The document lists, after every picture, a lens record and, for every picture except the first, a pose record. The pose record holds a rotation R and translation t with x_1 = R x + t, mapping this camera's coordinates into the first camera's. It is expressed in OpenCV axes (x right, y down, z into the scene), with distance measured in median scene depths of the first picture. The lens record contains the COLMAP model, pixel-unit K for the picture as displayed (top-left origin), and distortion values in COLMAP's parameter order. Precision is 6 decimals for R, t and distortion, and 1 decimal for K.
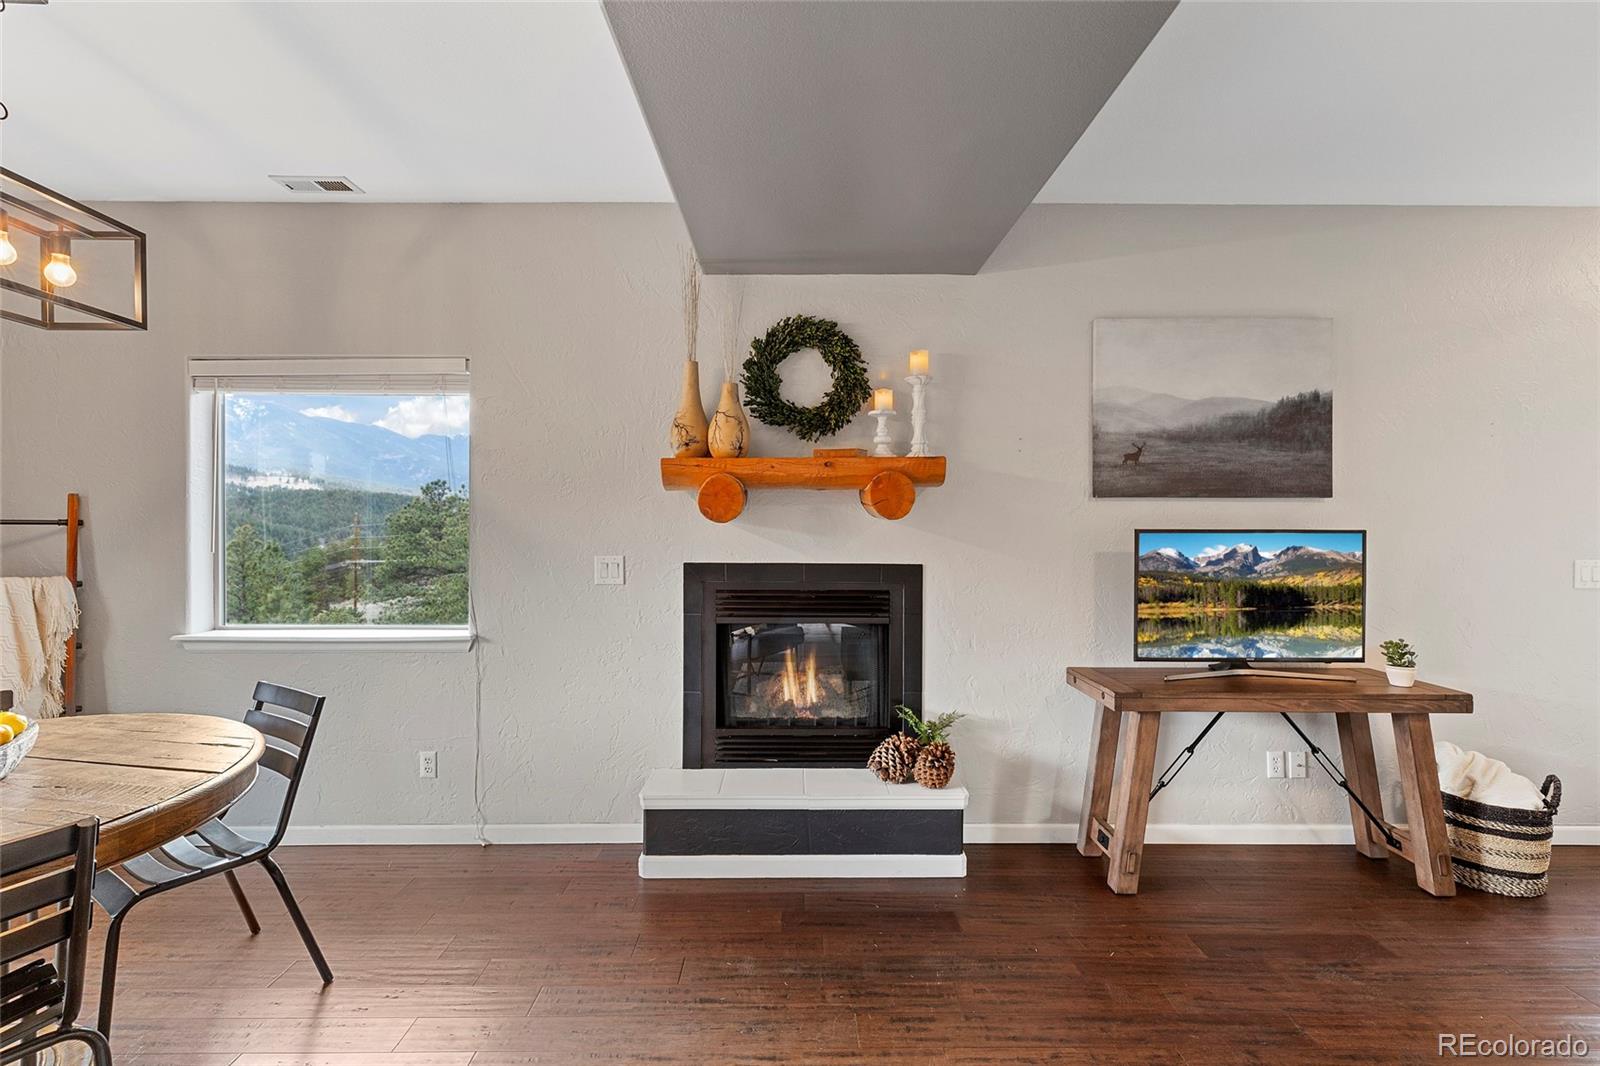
lens RADIAL K [[717.2, 0, 798.1], [0, 717.2, 526.7], [0, 0, 1]] dist [0.002327, -0.001127]
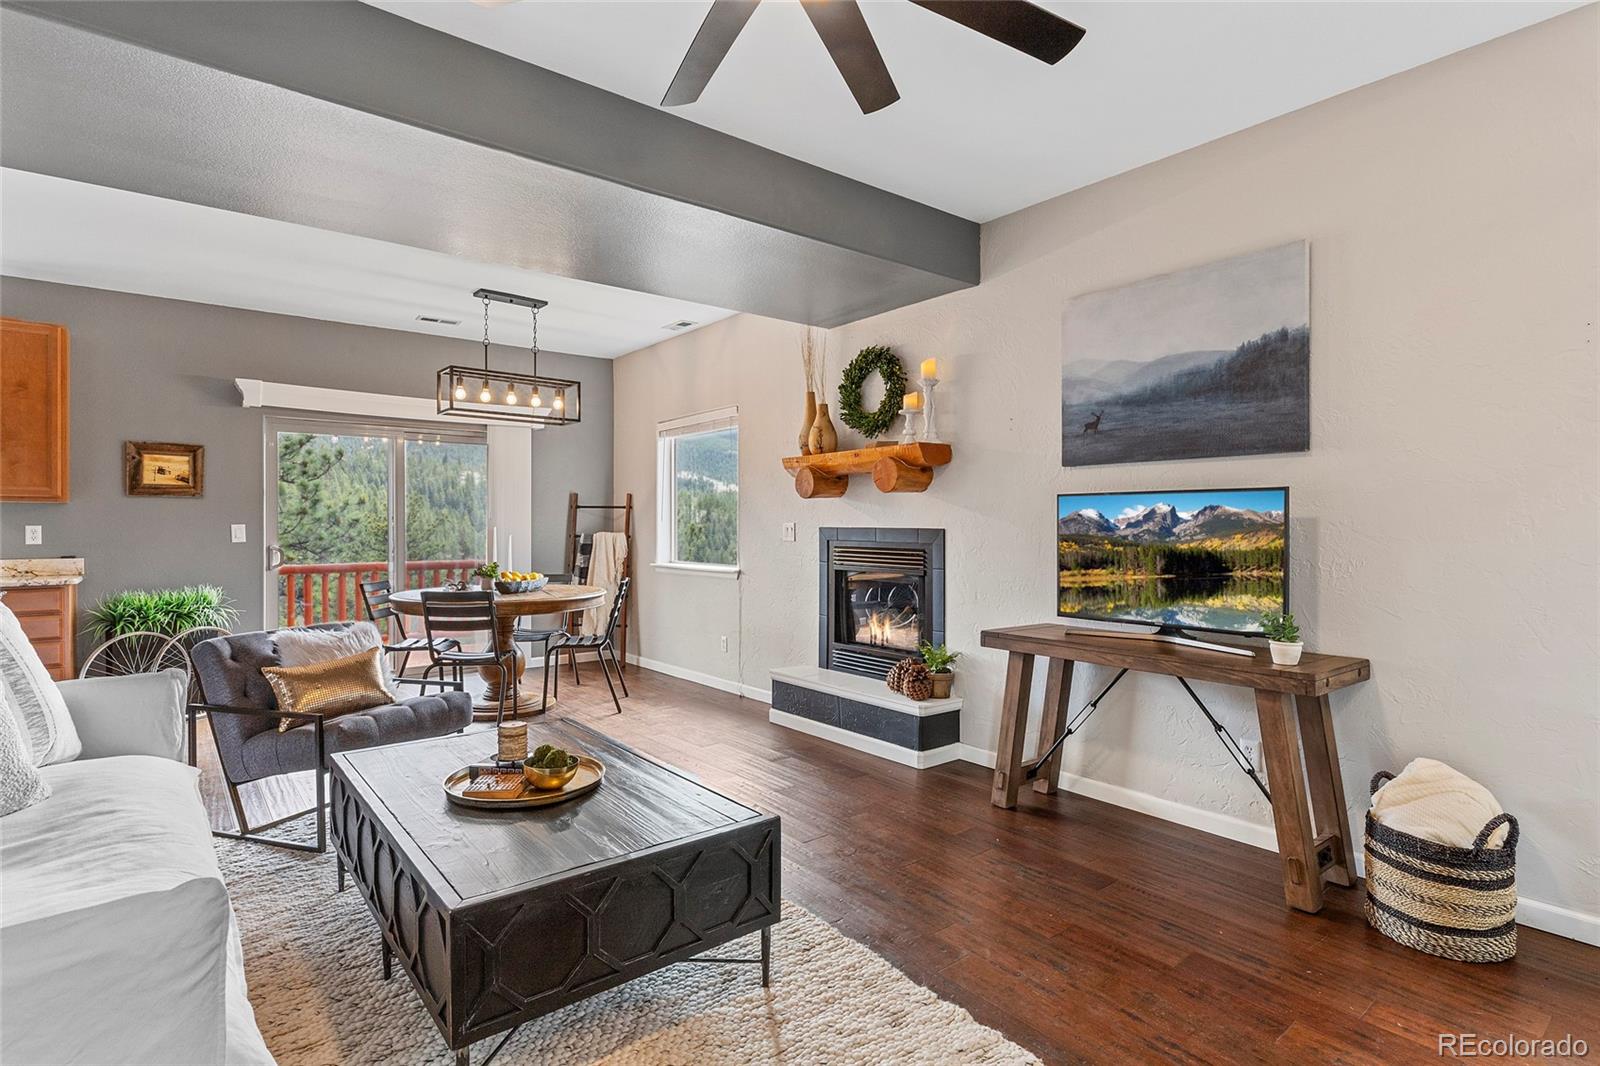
lens RADIAL K [[763.6, 0, 800.8], [0, 763.6, 525.6], [0, 0, 1]] dist [-0.014794, 0.000155]
pose [[0.635868, -0.000635, -0.771797, 1.057171], [-0.003305, 0.999988, -0.003546, 0.053727], [0.771791, 0.004805, 0.635859, -0.031294]]
